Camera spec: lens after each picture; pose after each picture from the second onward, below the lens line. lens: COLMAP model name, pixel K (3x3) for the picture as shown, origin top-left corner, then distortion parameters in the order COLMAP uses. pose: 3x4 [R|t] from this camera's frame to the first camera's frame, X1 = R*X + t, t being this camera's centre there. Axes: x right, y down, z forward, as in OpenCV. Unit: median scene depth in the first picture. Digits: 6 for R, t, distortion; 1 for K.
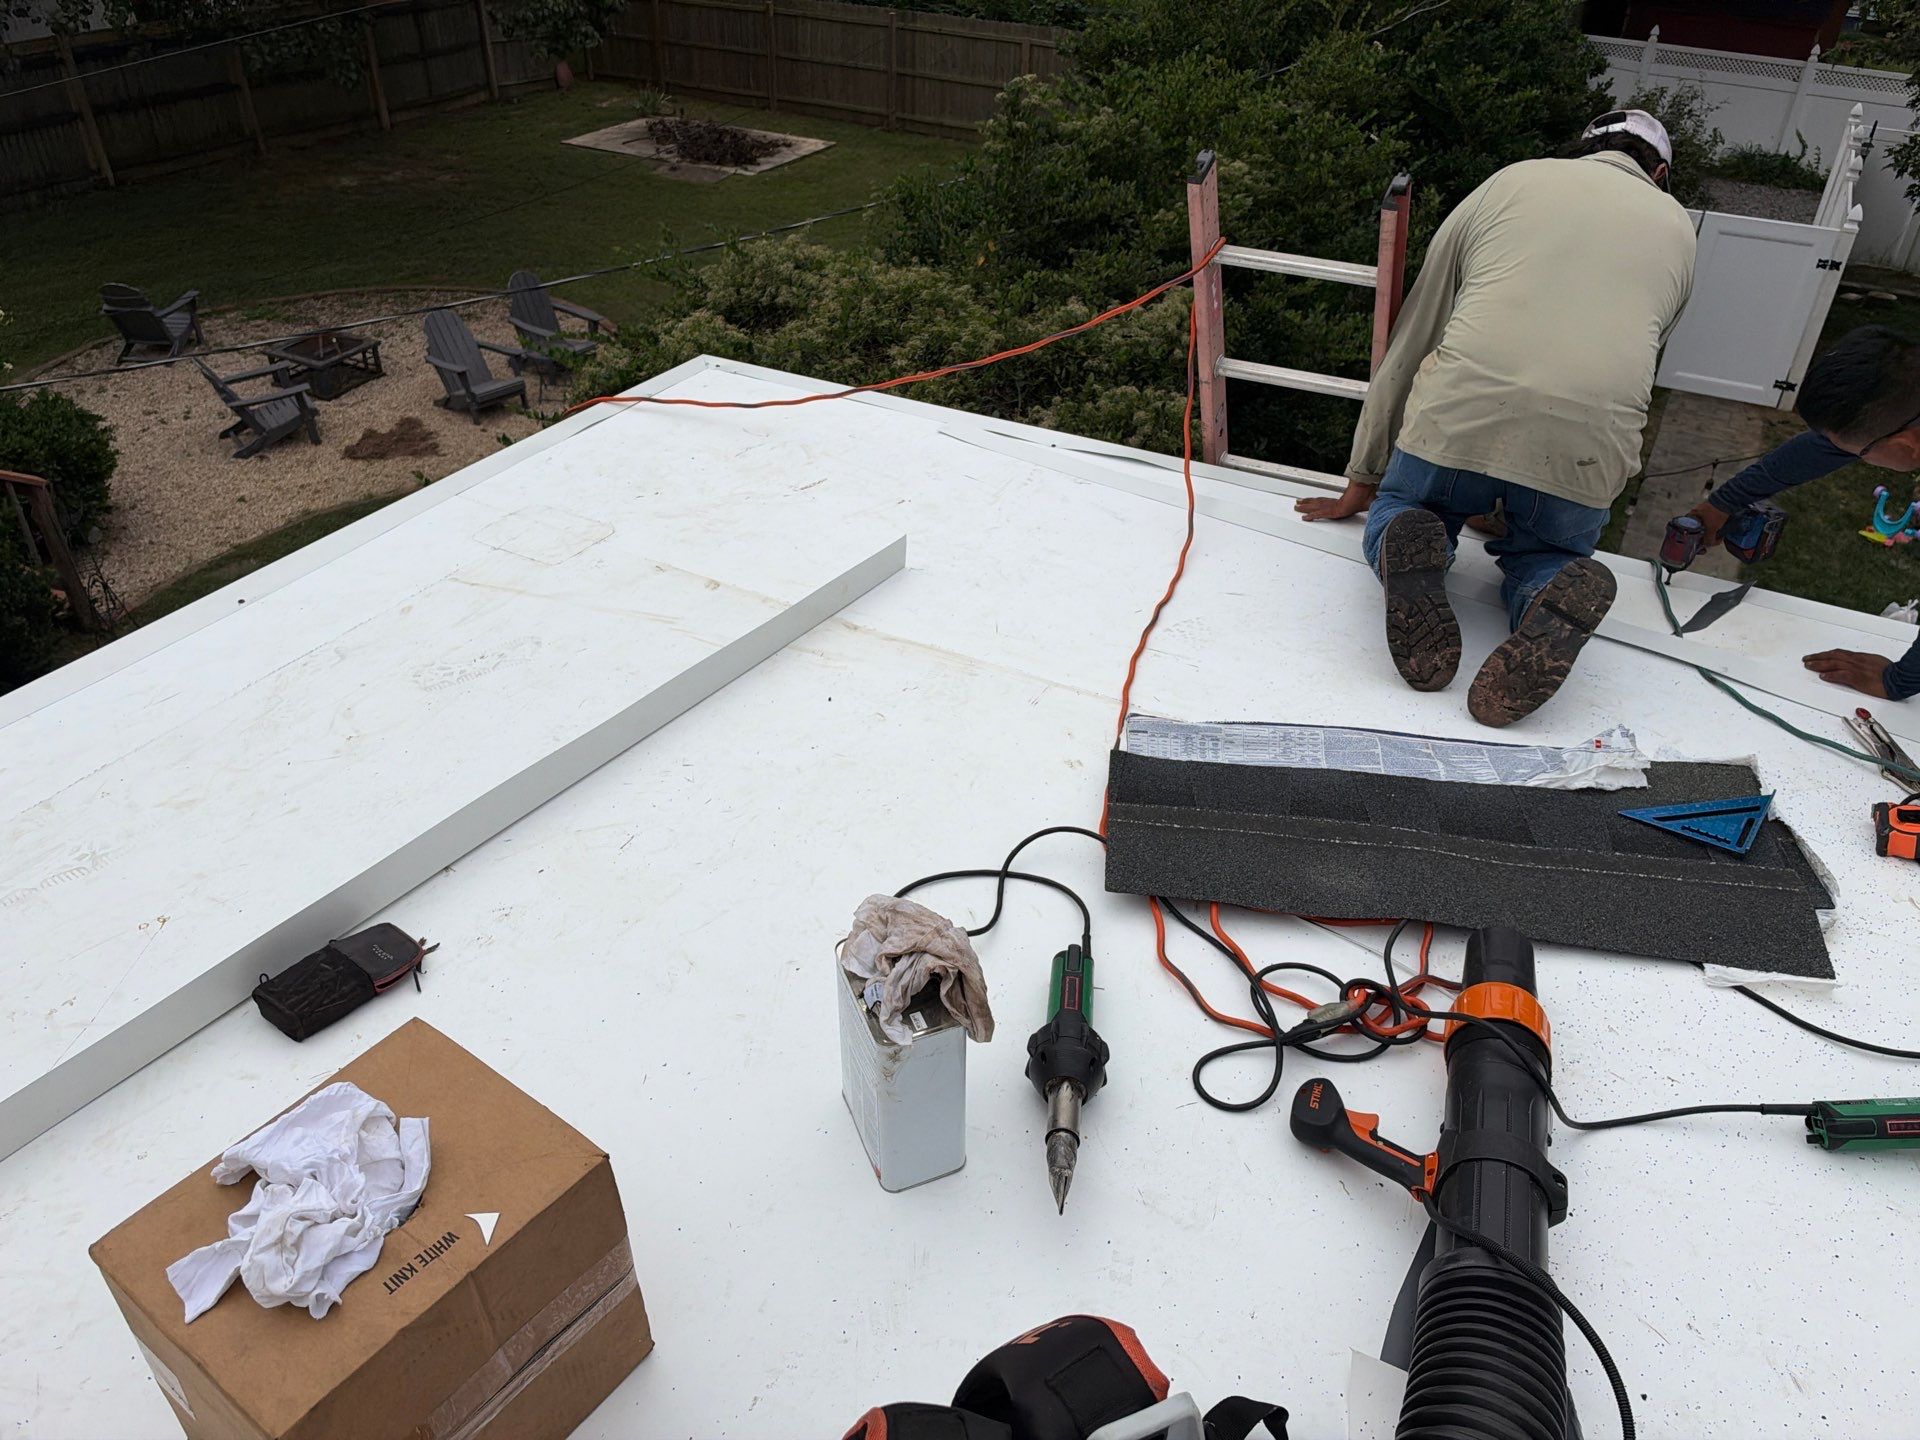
lens RADIAL K [[1349.9, 0, 973.2], [0, 1349.9, 734.8], [0, 0, 1]] dist [0.023791, -0.031650]
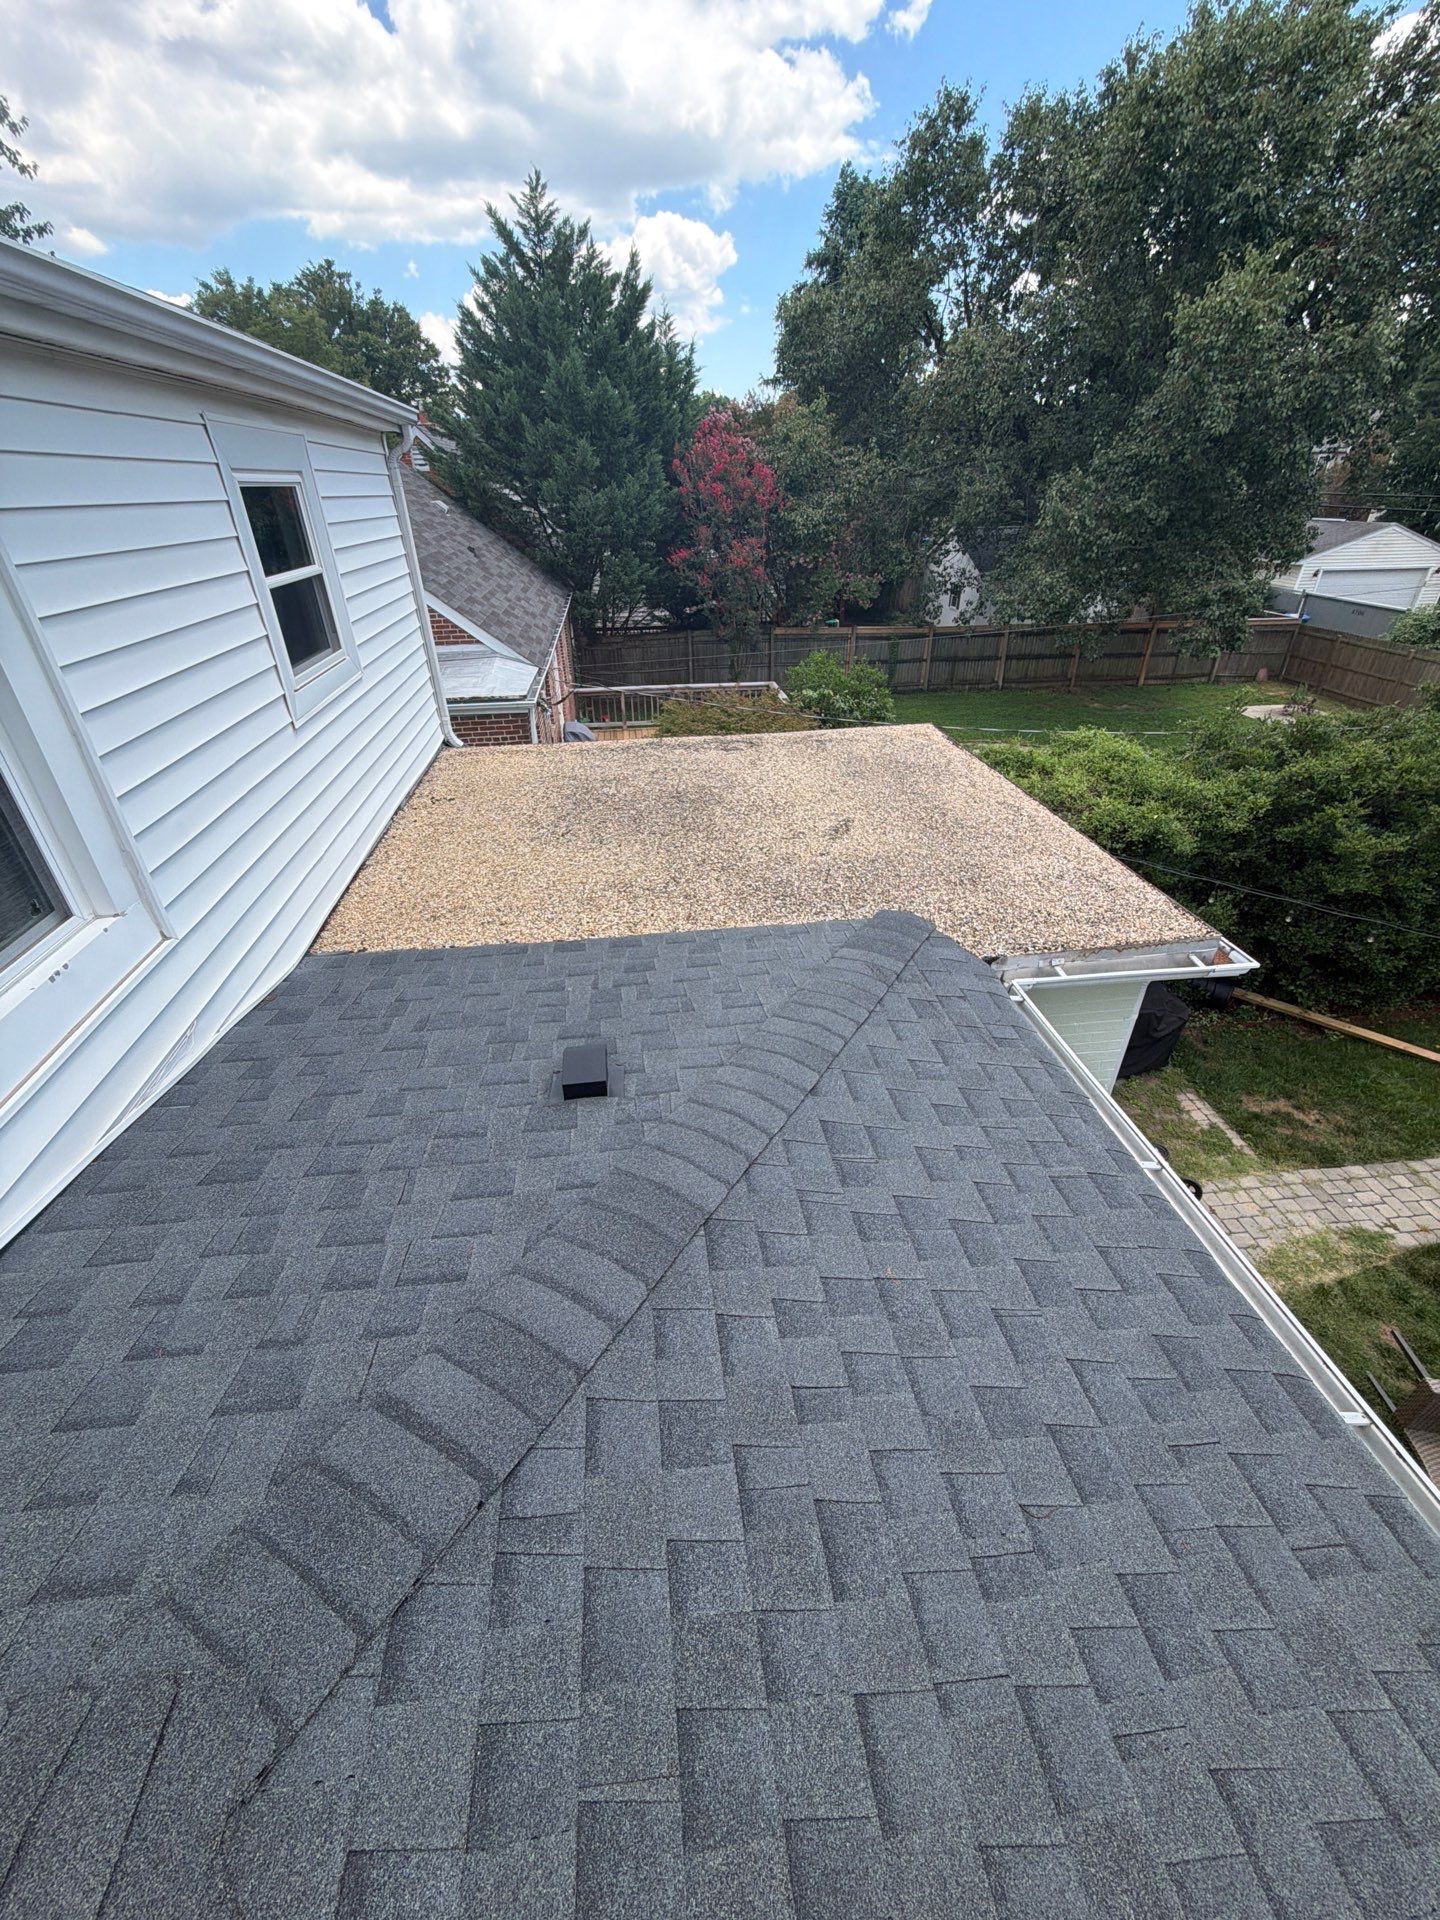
lens RADIAL K [[756.9, 0, 725.7], [0, 756.9, 963.3], [0, 0, 1]] dist [0.002273, -0.000939]
pose [[0.575532, 0.409857, -0.707658, 0.208230], [-0.457419, 0.878654, 0.136879, 0.044003], [0.677887, 0.244918, 0.693170, -0.102049]]
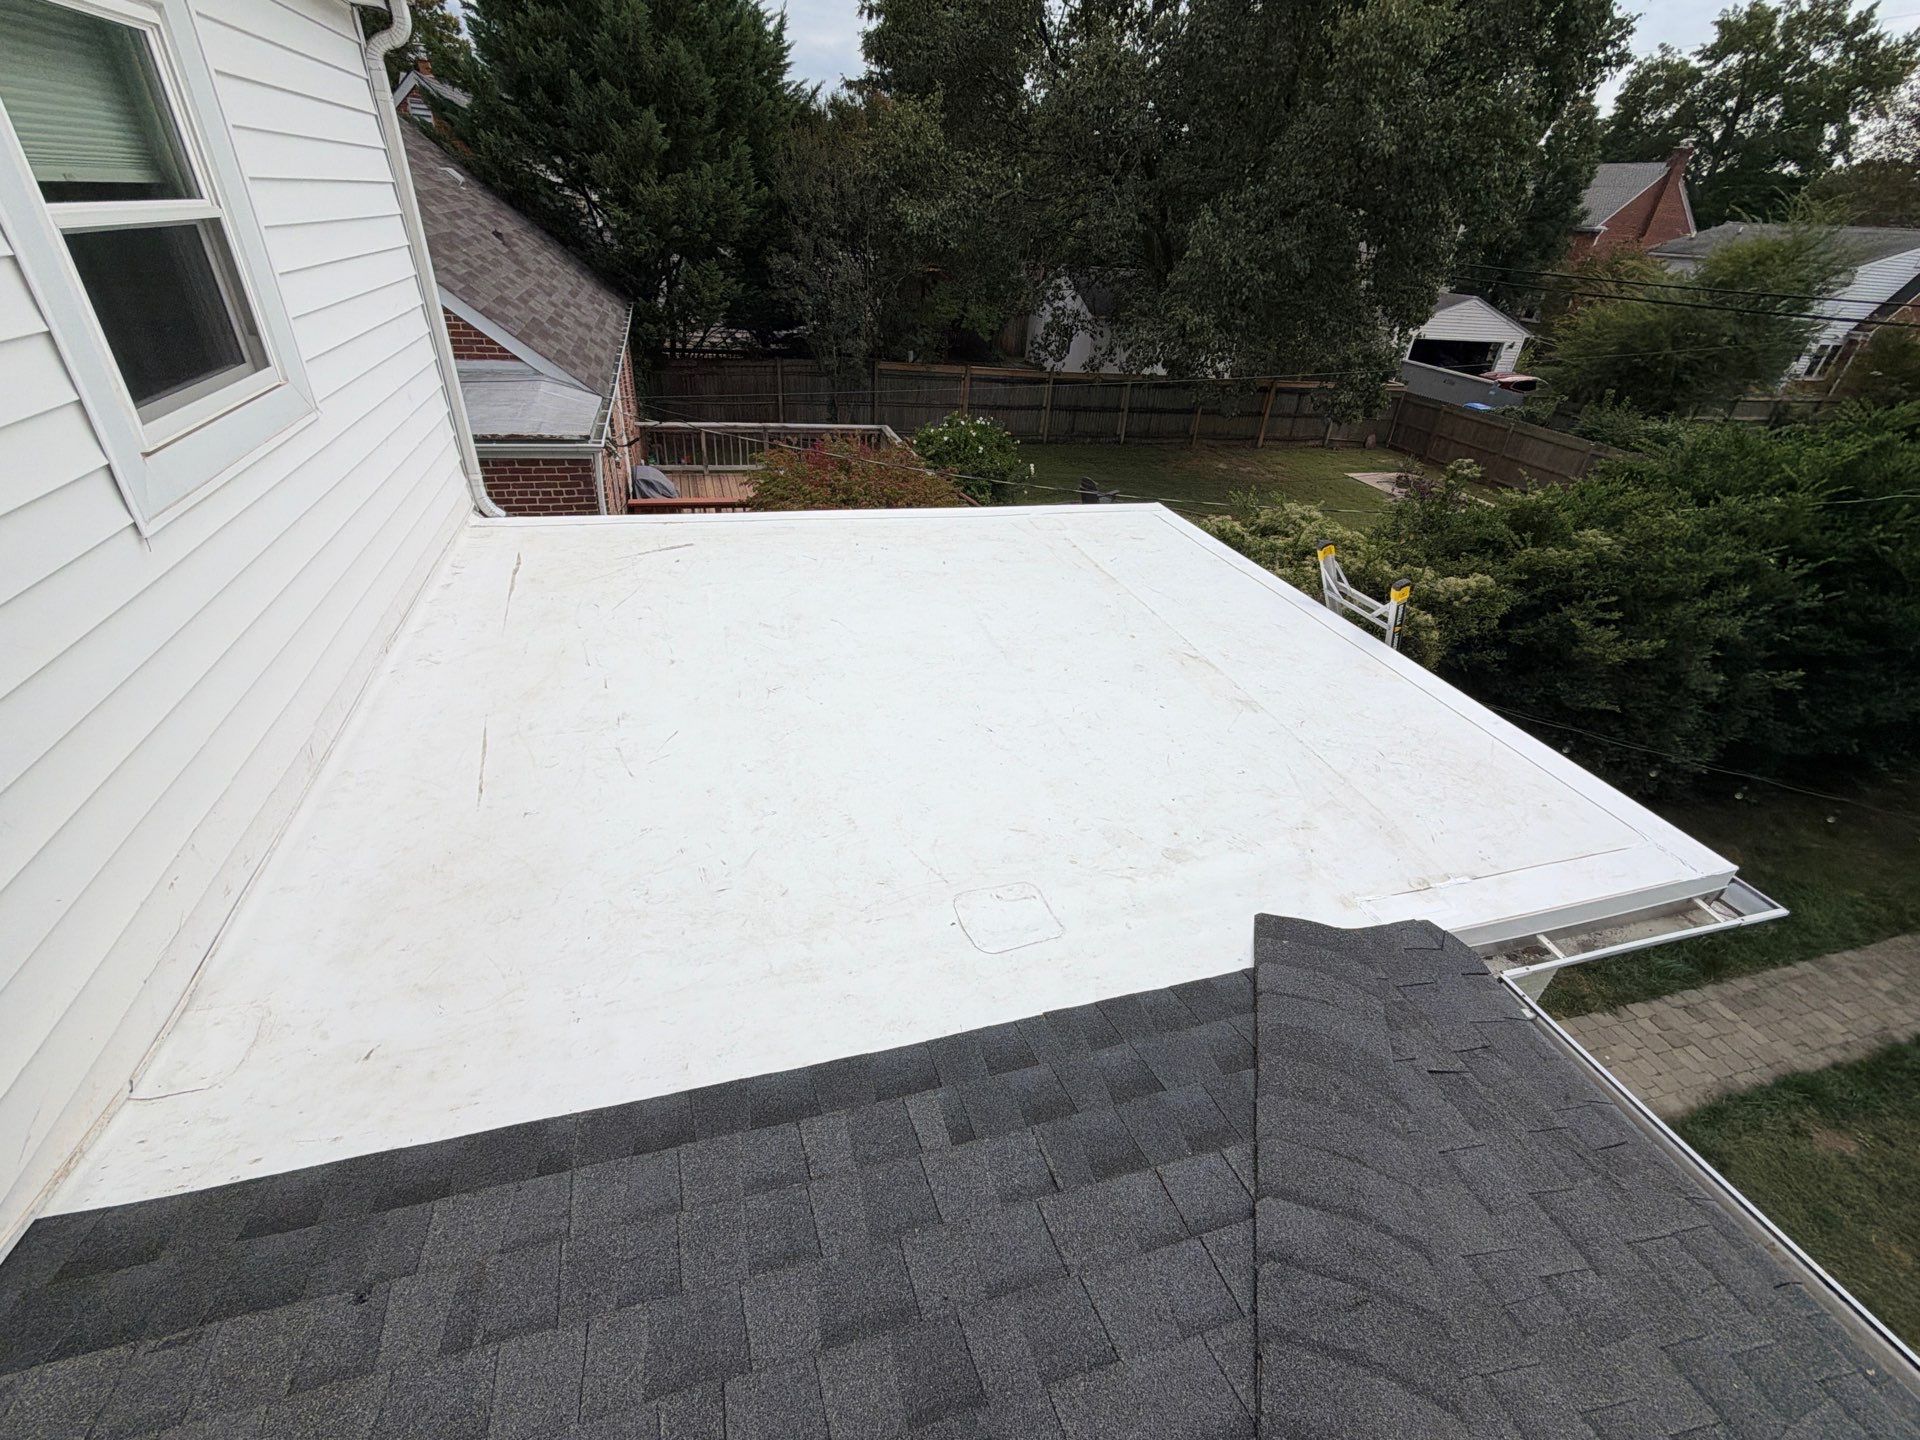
lens RADIAL K [[815.7, 0, 962.6], [0, 815.7, 725.6], [0, 0, 1]] dist [0.002170, -0.000342]
pose [[0.707031, 0.398801, -0.584008, 0.121471], [-0.457477, 0.887681, 0.052325, 0.038508], [0.539280, 0.230175, 0.810060, -0.079159]]
